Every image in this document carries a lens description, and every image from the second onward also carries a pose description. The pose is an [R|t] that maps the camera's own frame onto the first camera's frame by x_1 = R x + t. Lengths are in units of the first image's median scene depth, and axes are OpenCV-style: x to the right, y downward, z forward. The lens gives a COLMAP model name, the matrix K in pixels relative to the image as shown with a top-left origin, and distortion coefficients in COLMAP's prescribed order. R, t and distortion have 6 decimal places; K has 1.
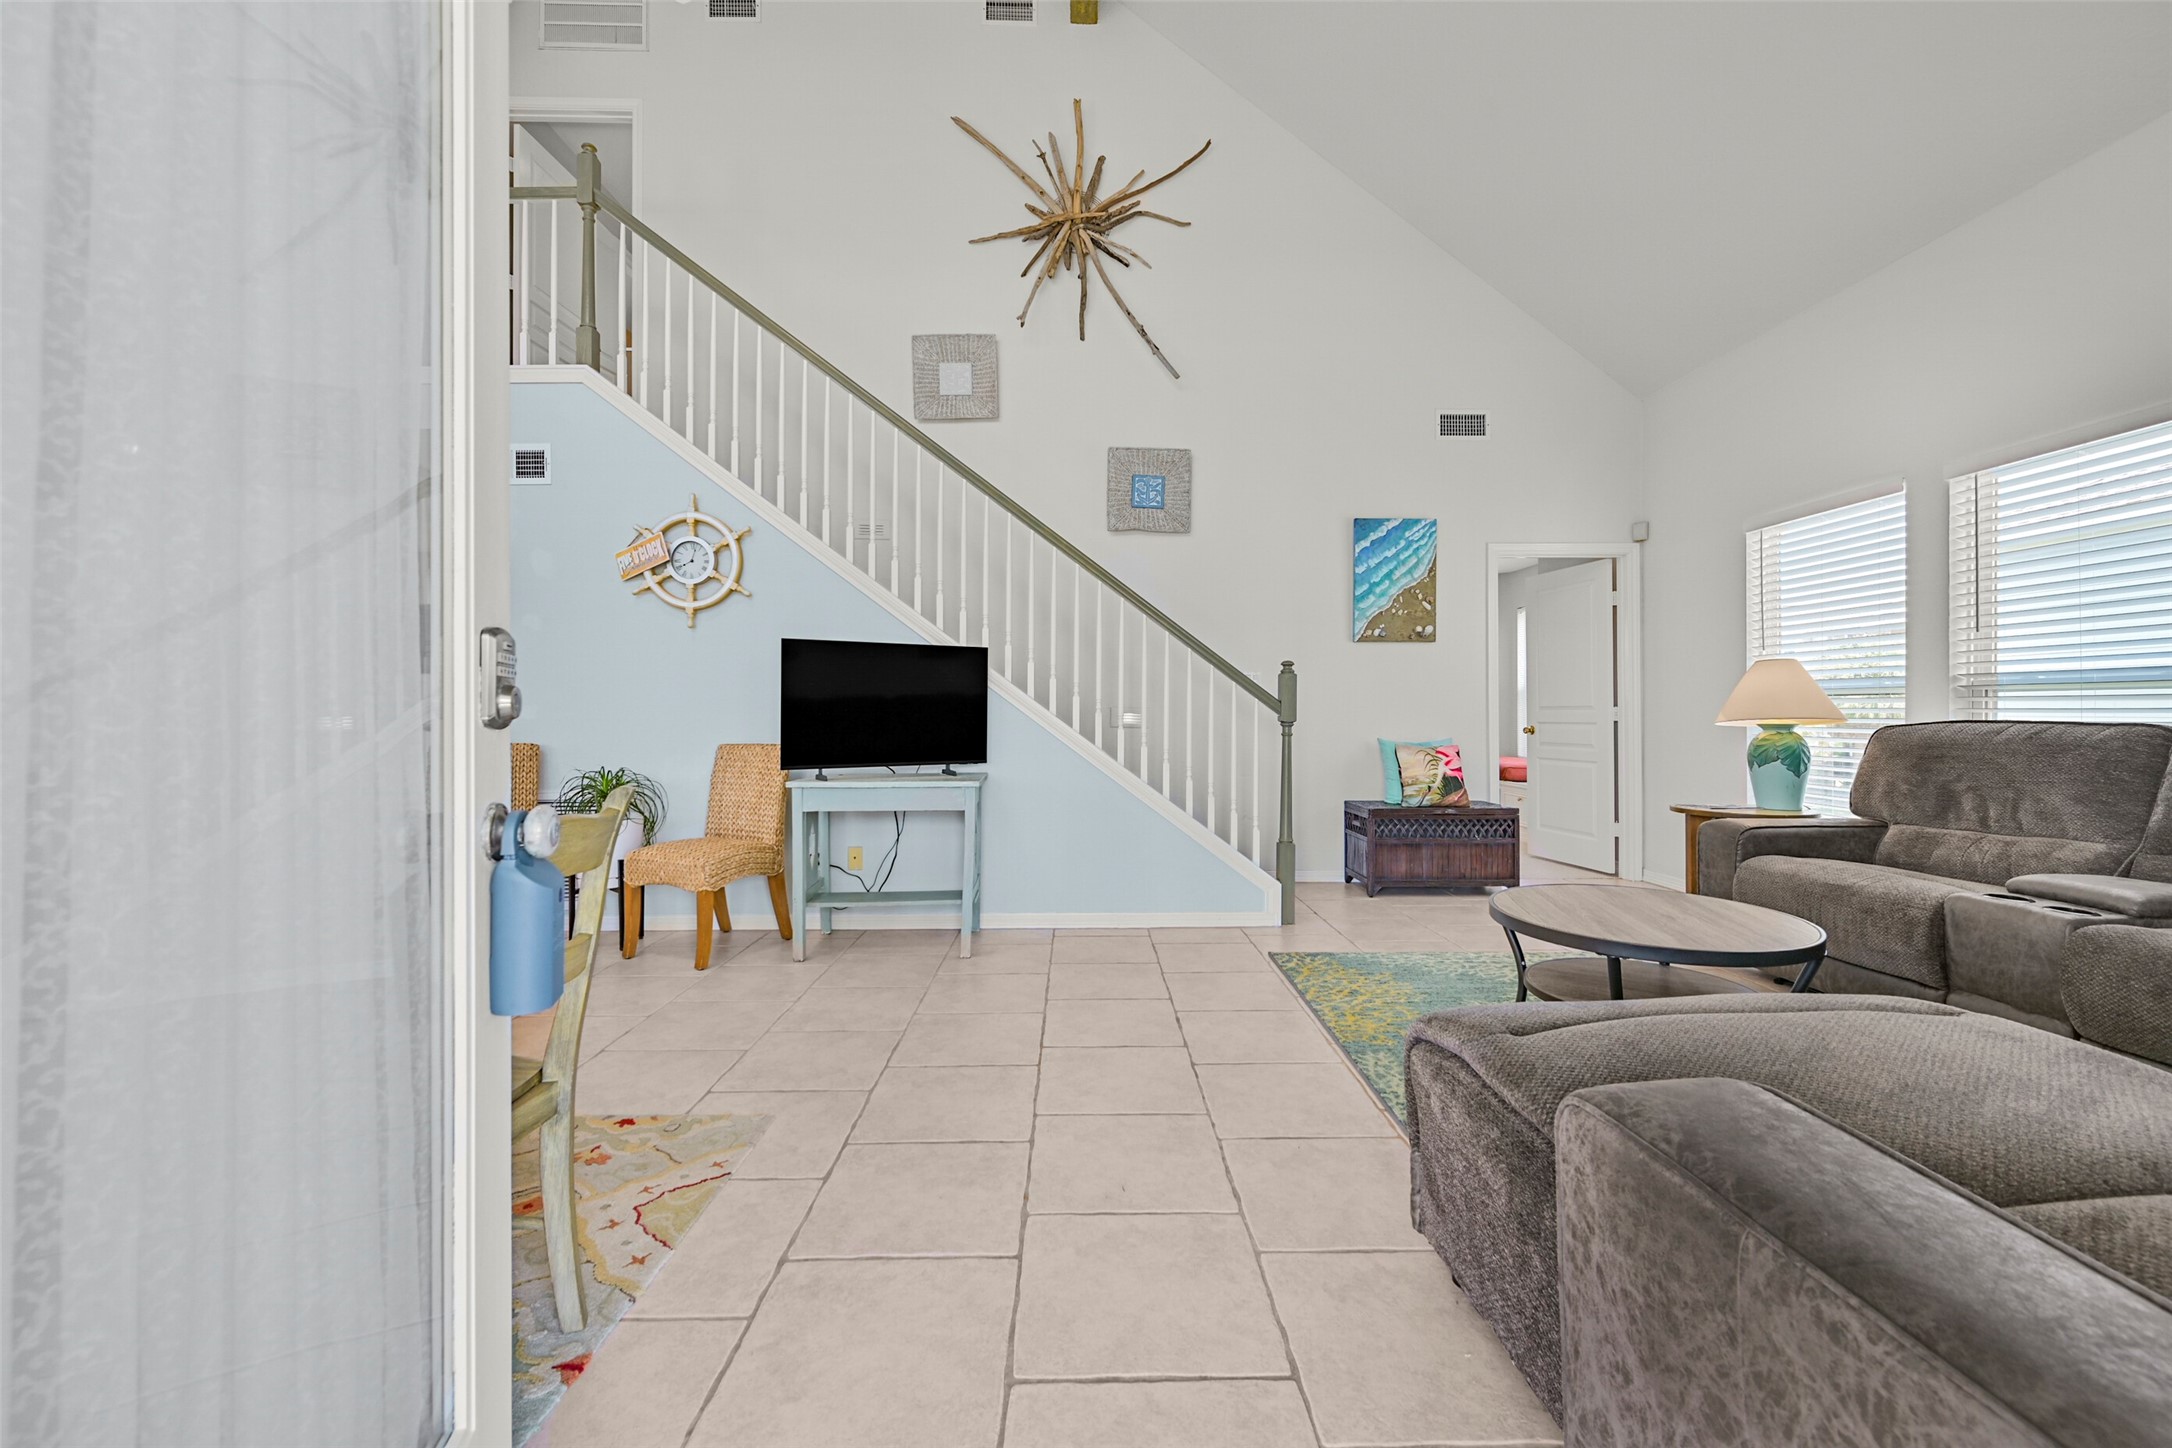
lens RADIAL K [[870.8, 0, 1082.7], [0, 870.8, 708.5], [0, 0, 1]] dist [-0.002048, 0.000064]
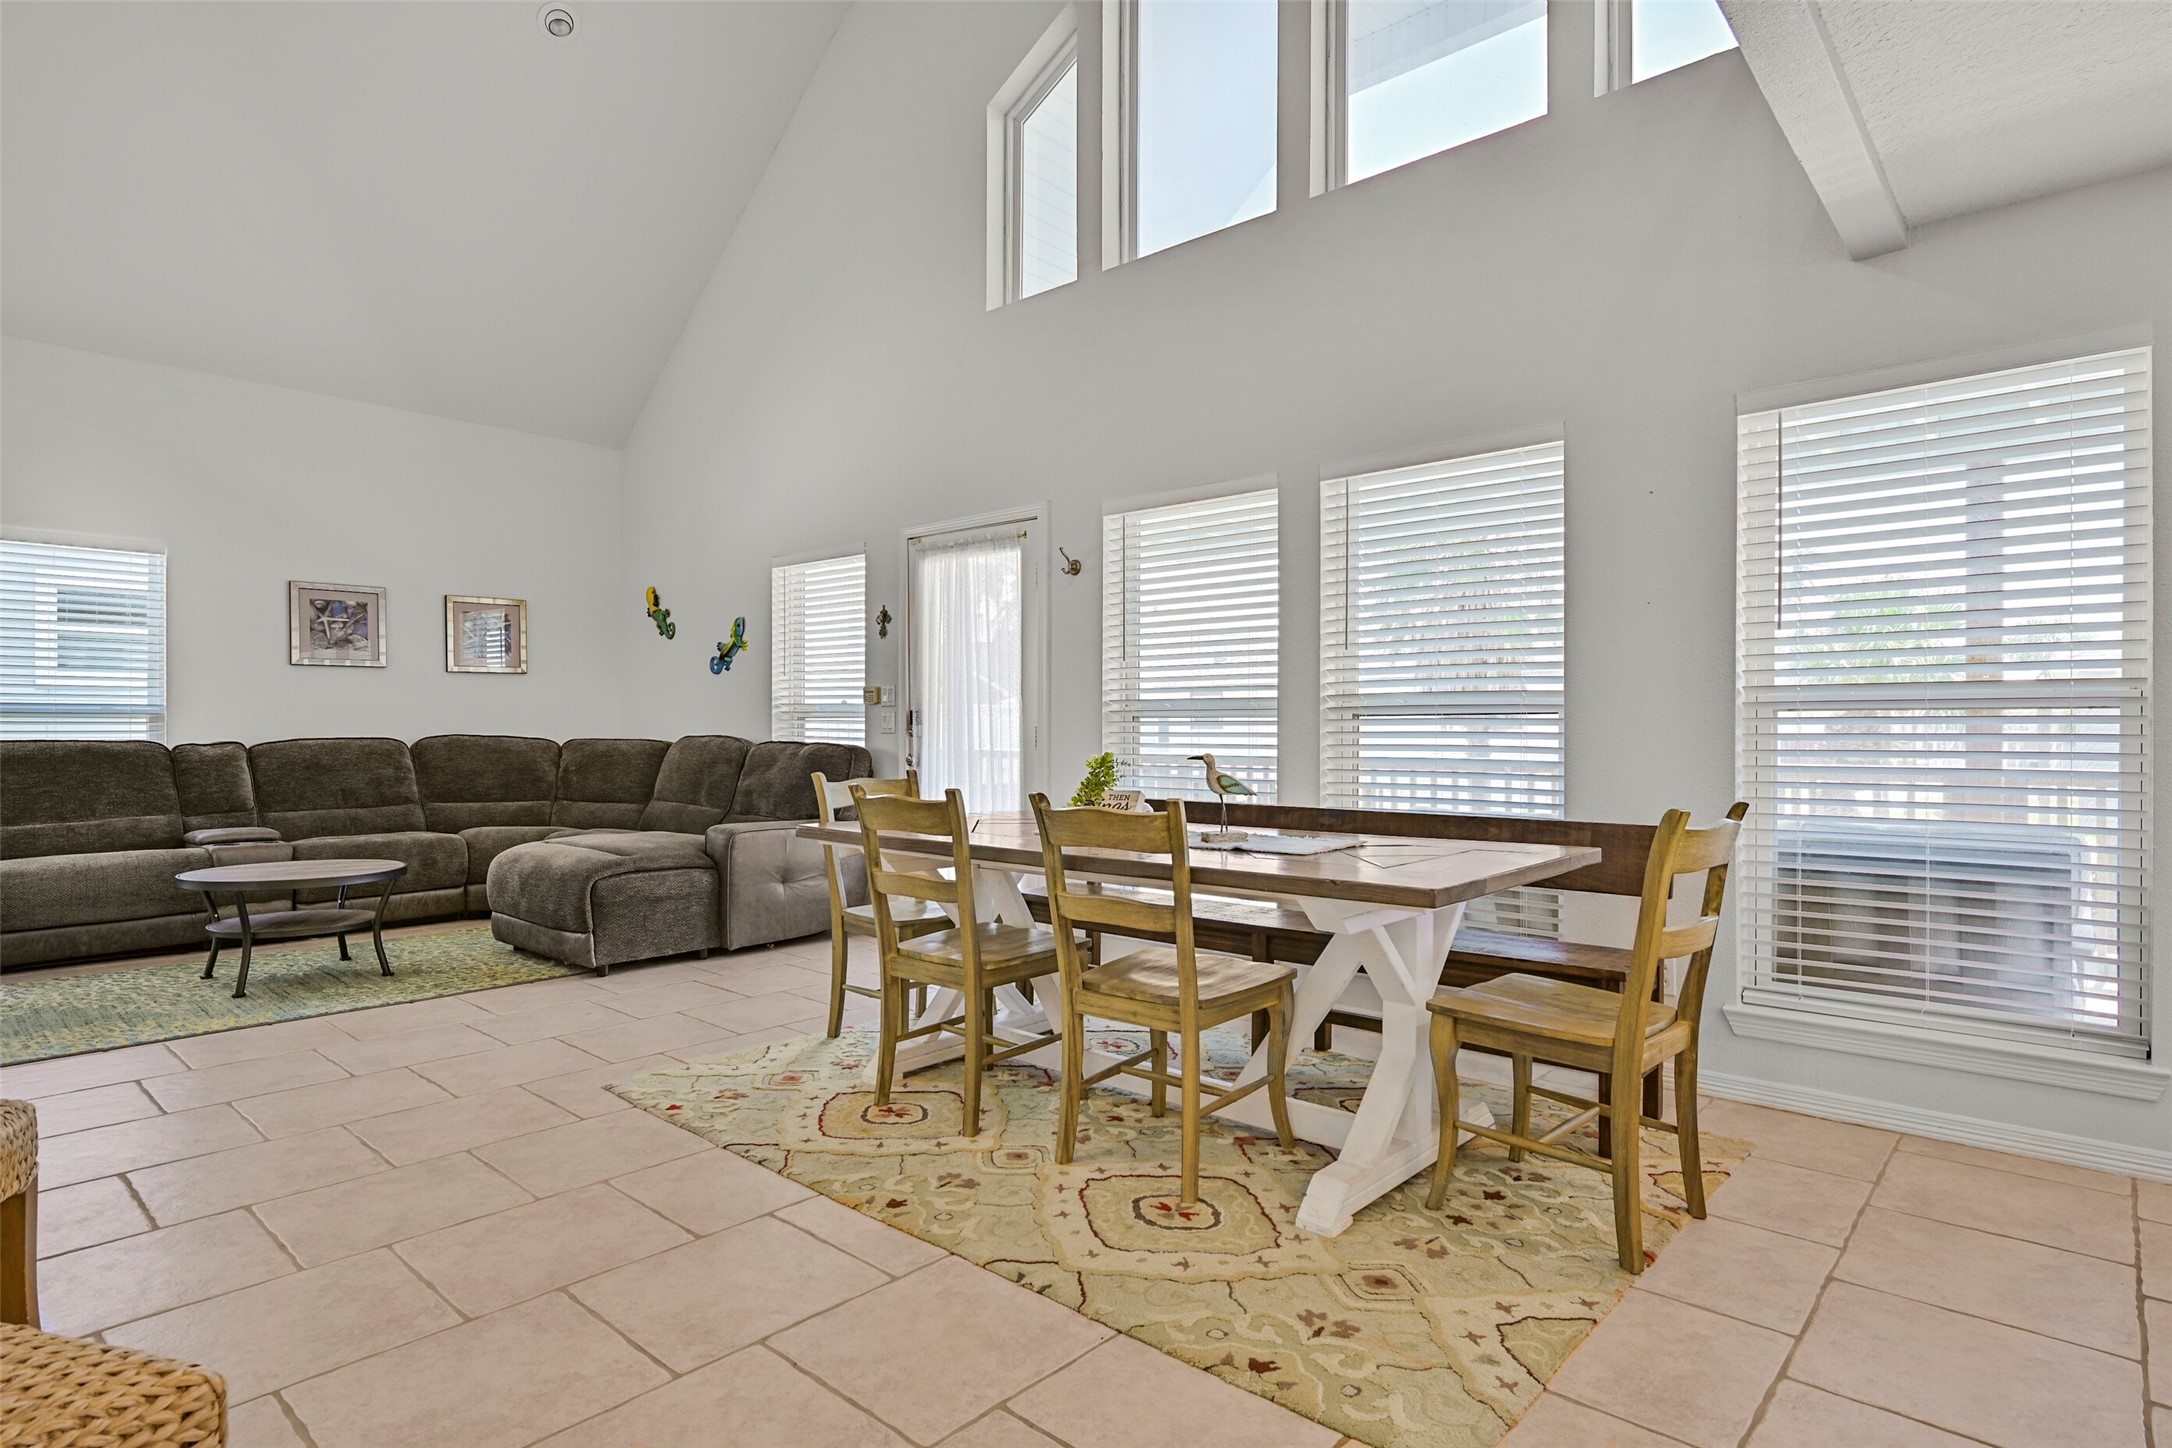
lens RADIAL K [[1148.9, 0, 1111.9], [0, 1148.9, 723.5], [0, 0, 1]] dist [0.002087, 0.000773]
pose [[-0.740880, 0.001199, 0.671636, -1.018224], [-0.002797, 0.999984, -0.004870, -0.005326], [-0.671632, -0.005486, -0.740865, 0.908518]]
